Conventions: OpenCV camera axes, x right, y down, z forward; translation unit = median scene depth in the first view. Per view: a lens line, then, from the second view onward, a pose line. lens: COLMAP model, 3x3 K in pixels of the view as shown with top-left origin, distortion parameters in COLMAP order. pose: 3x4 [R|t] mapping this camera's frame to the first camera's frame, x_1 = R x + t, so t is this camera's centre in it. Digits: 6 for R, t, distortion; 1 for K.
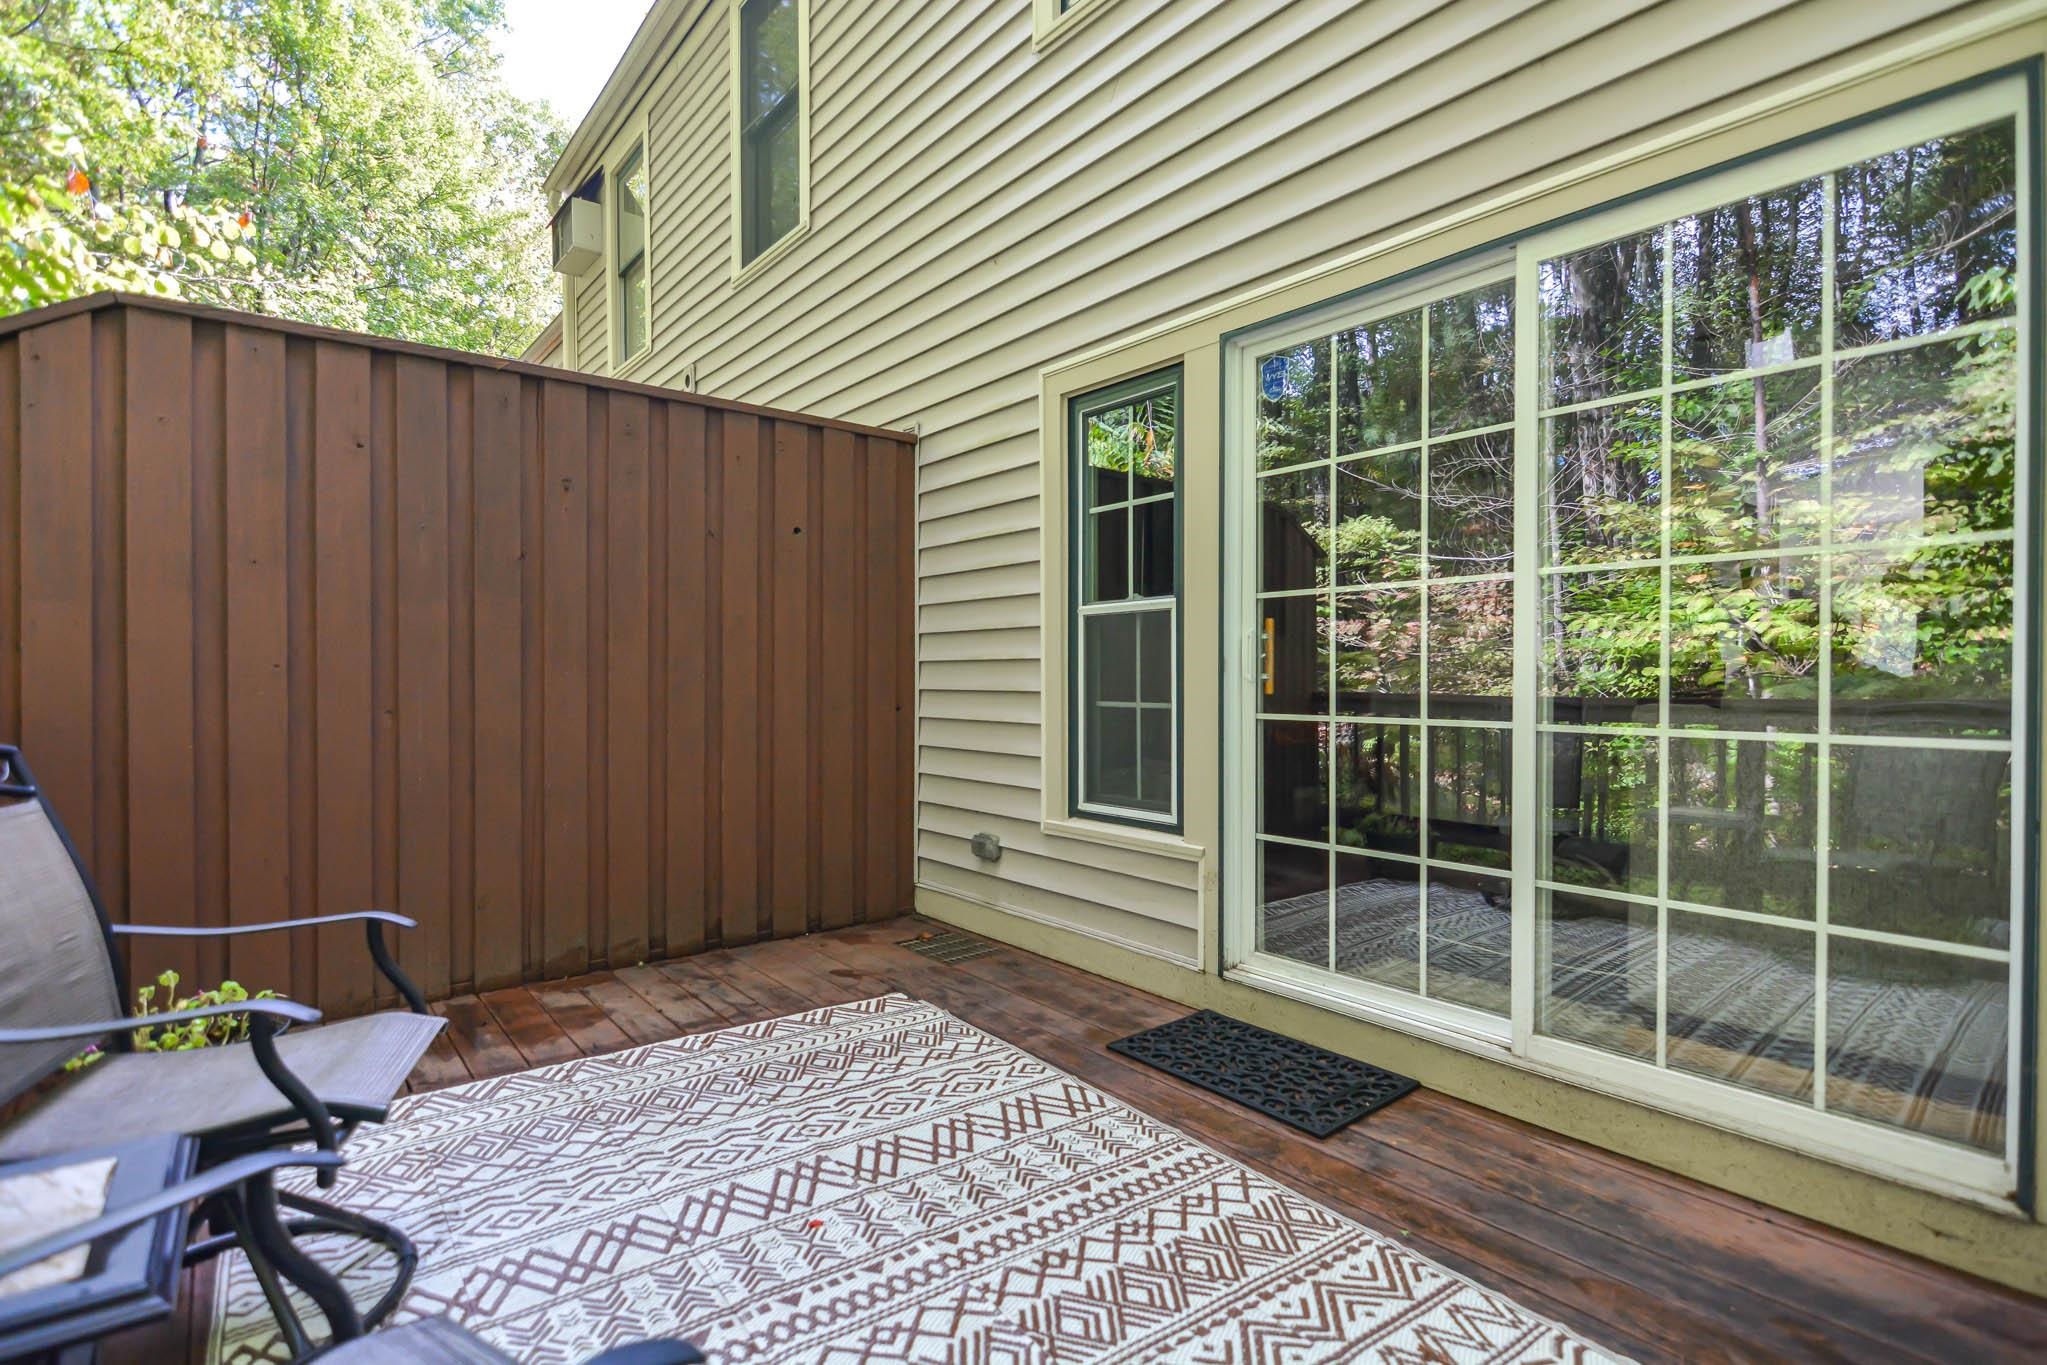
lens RADIAL K [[986.9, 0, 1020.4], [0, 986.9, 678.0], [0, 0, 1]] dist [0.006970, -0.003829]
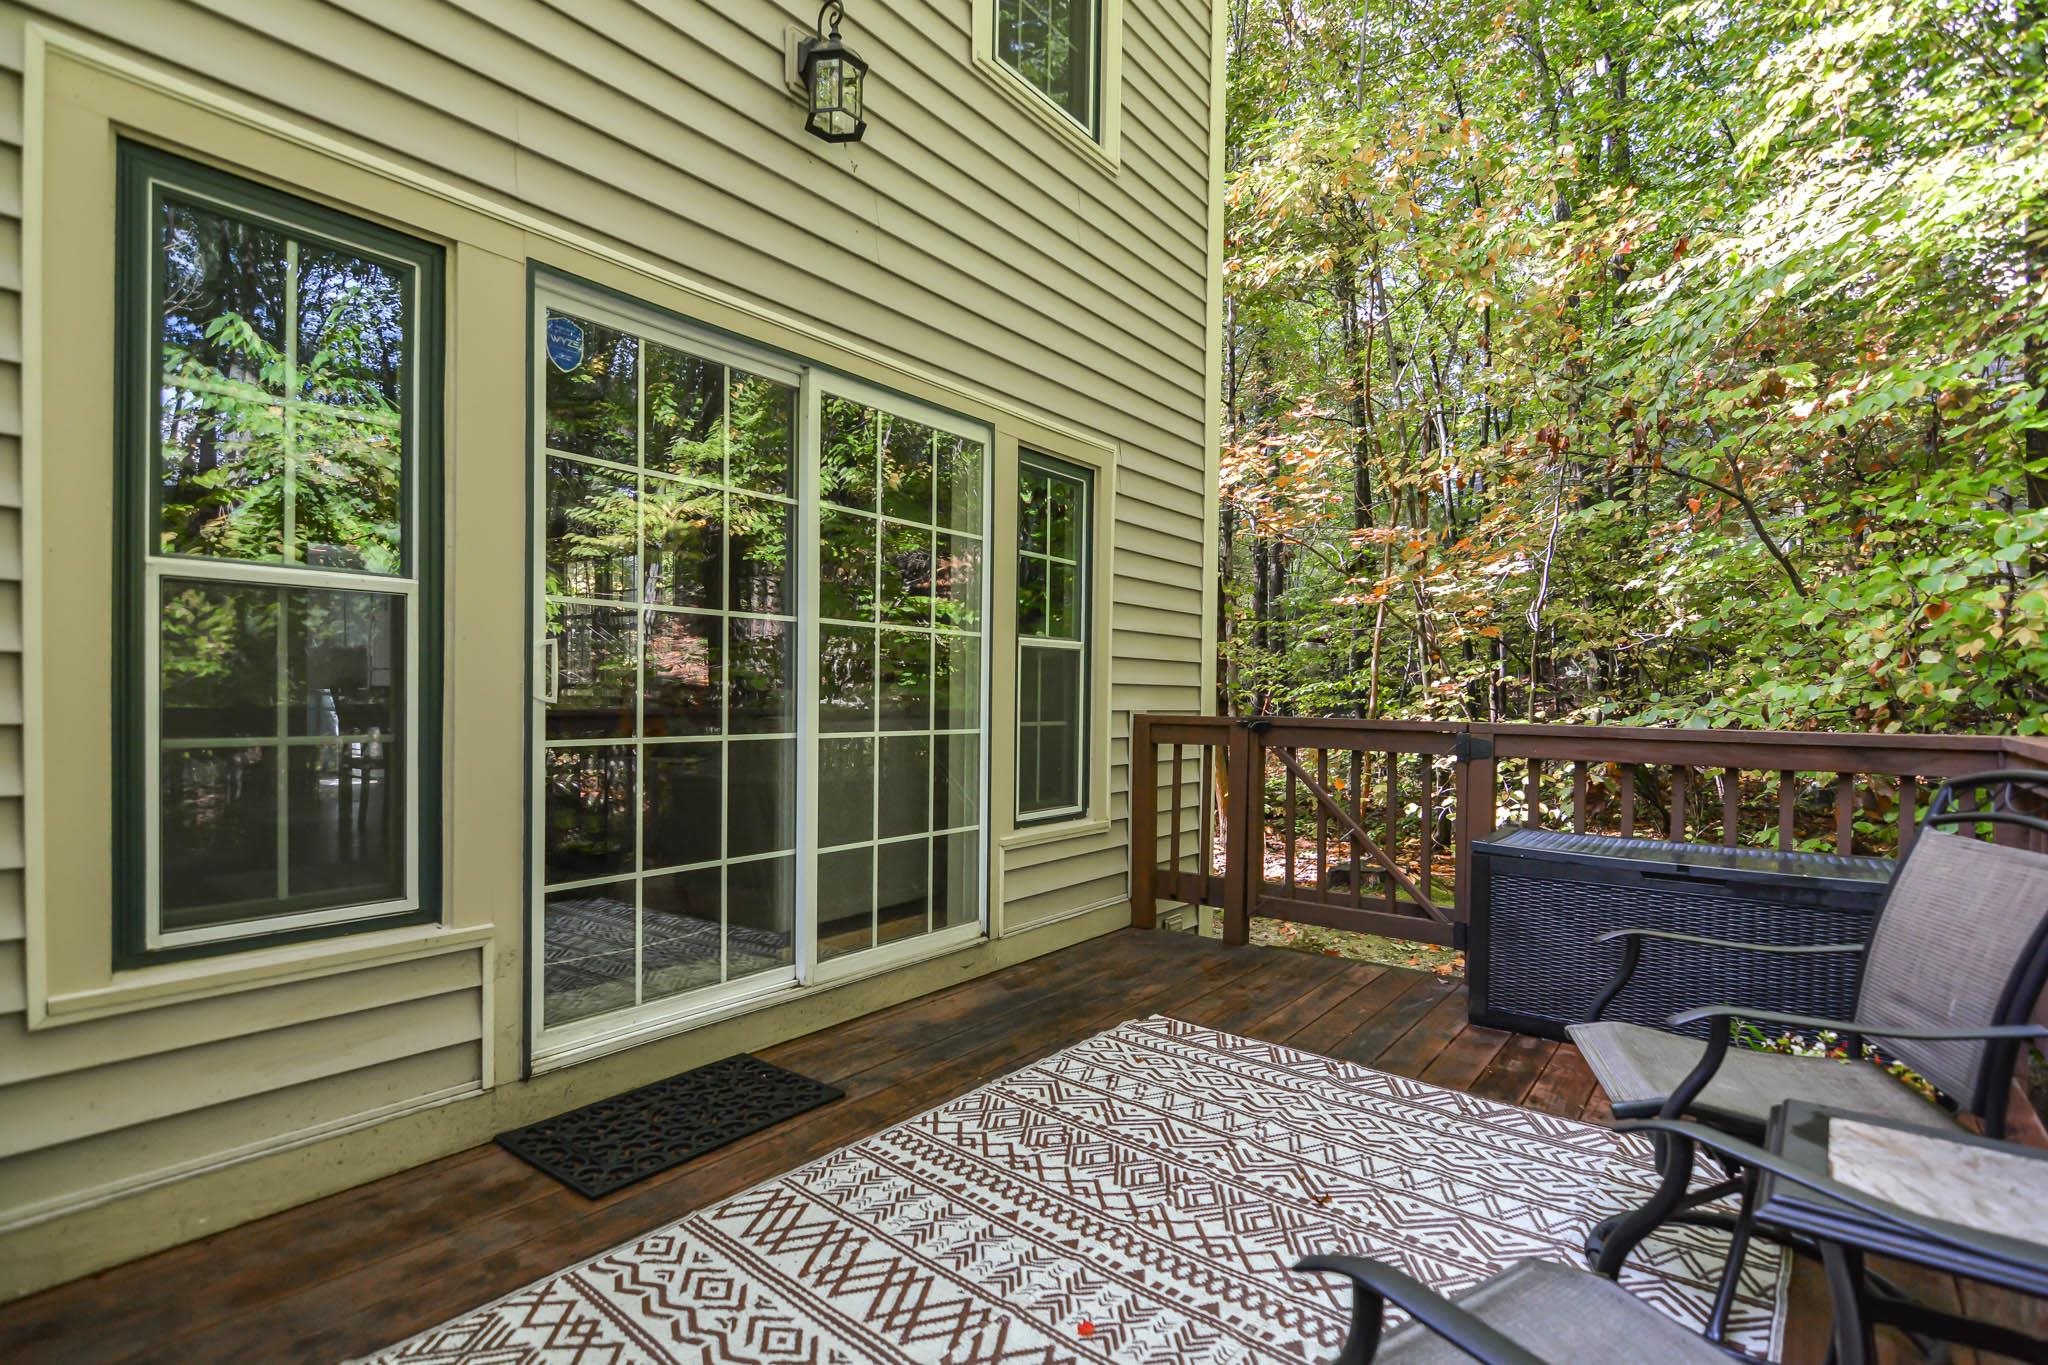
lens RADIAL K [[987.4, 0, 1040.9], [0, 987.4, 696.6], [0, 0, 1]] dist [0.006970, -0.003829]
pose [[-0.250476, 0.002842, 0.968119, -0.842762], [-0.007439, 0.999961, -0.004860, -0.000309], [-0.968094, -0.008419, -0.250445, 1.023482]]
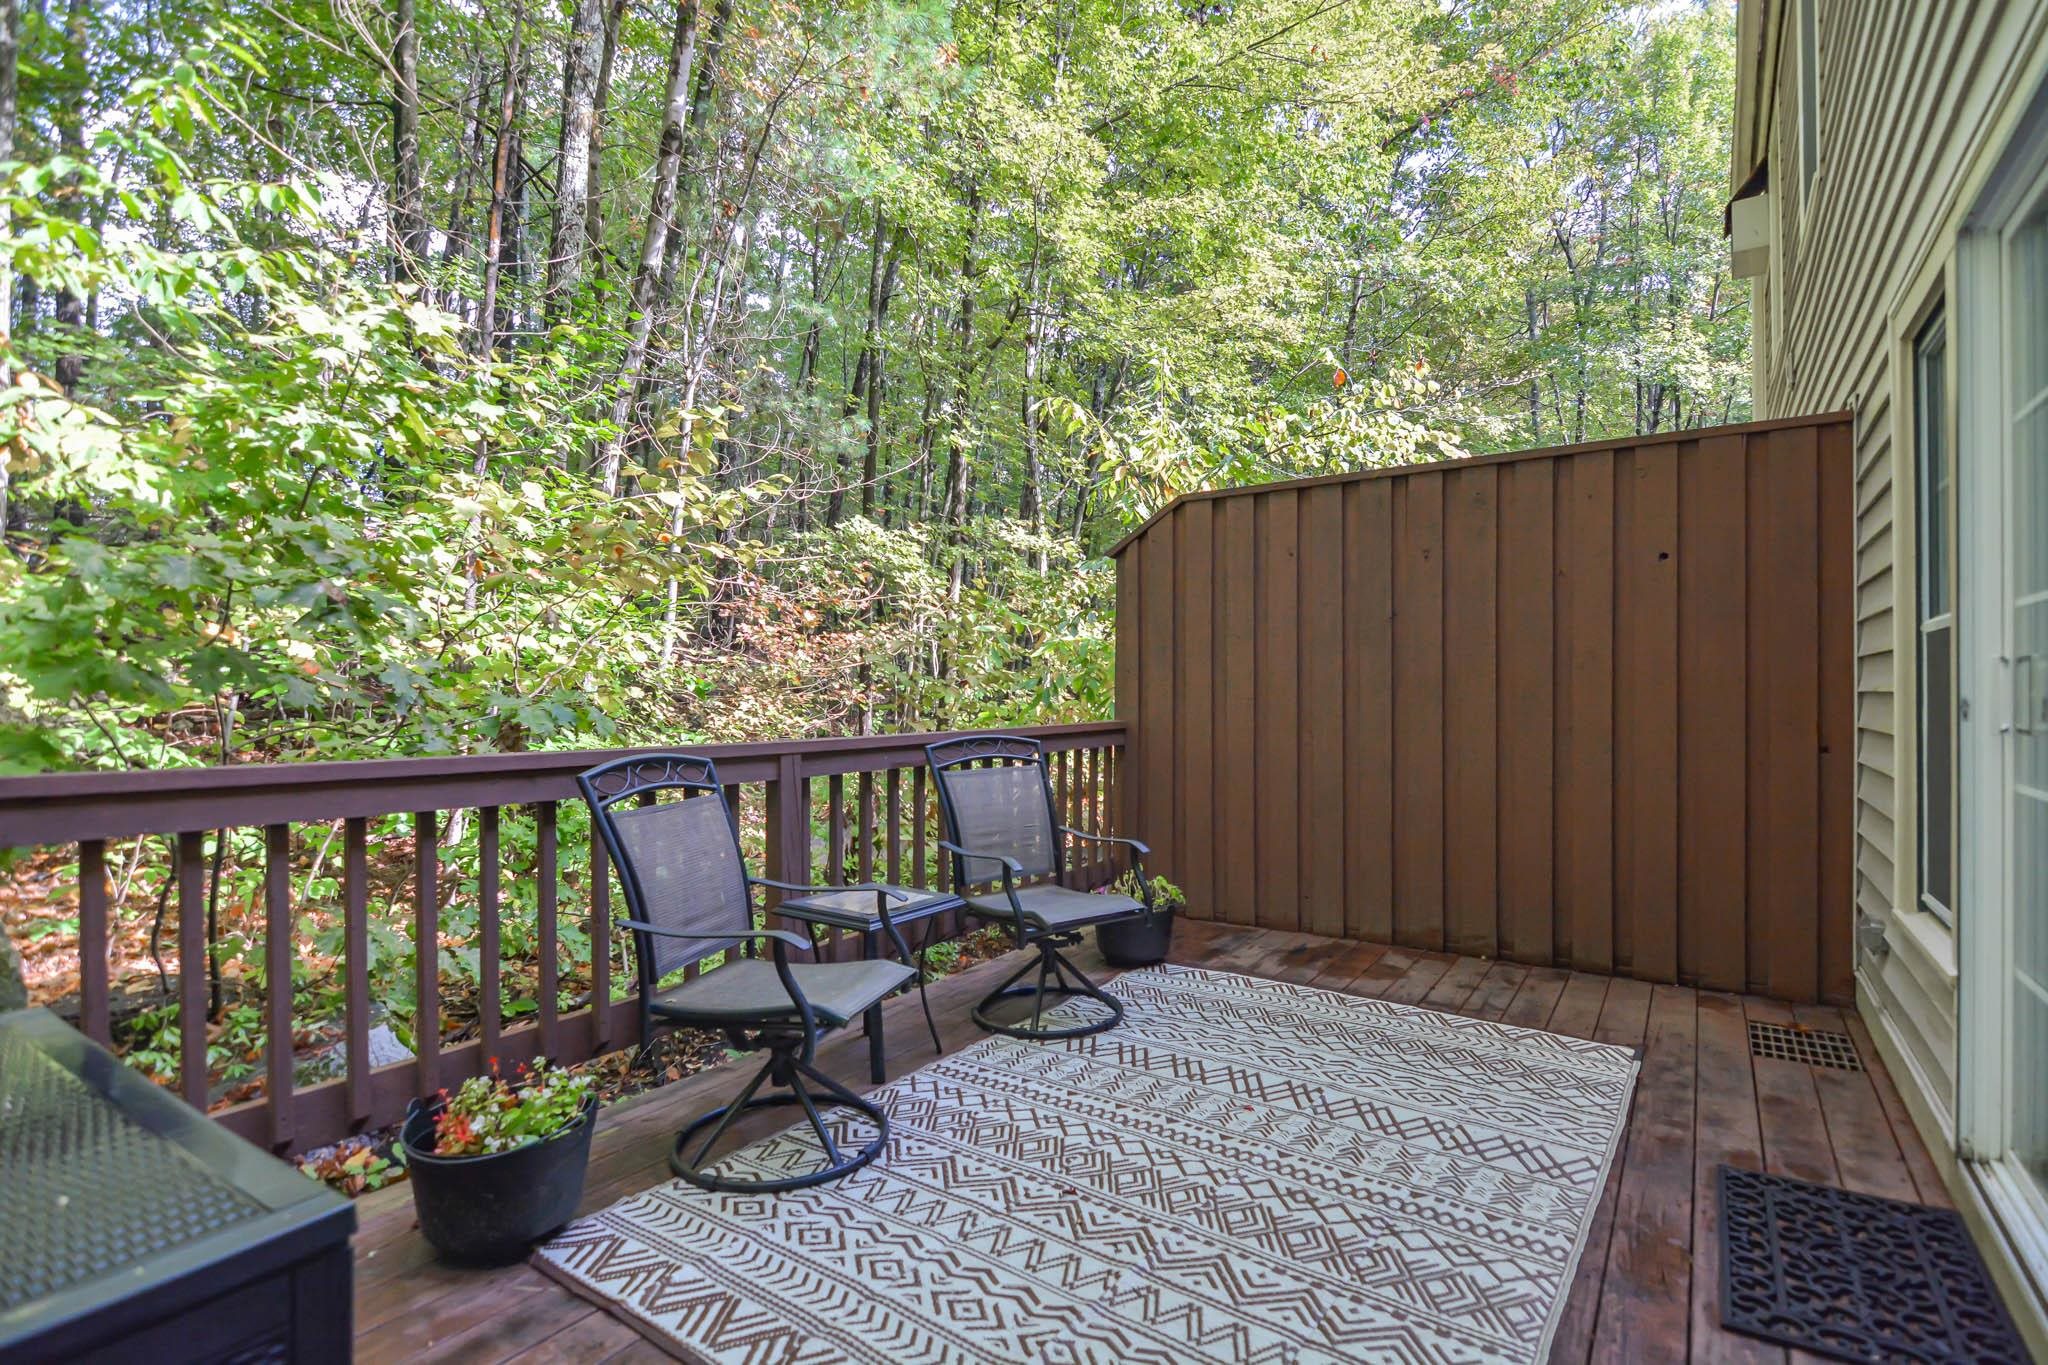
lens RADIAL K [[987.4, 0, 1040.6], [0, 987.4, 692.4], [0, 0, 1]] dist [0.006970, -0.003829]
pose [[0.293850, 0.000355, -0.955852, 0.845538], [-0.002025, 0.999998, -0.000251, -0.027960], [0.955850, 0.002009, 0.293850, 0.250315]]
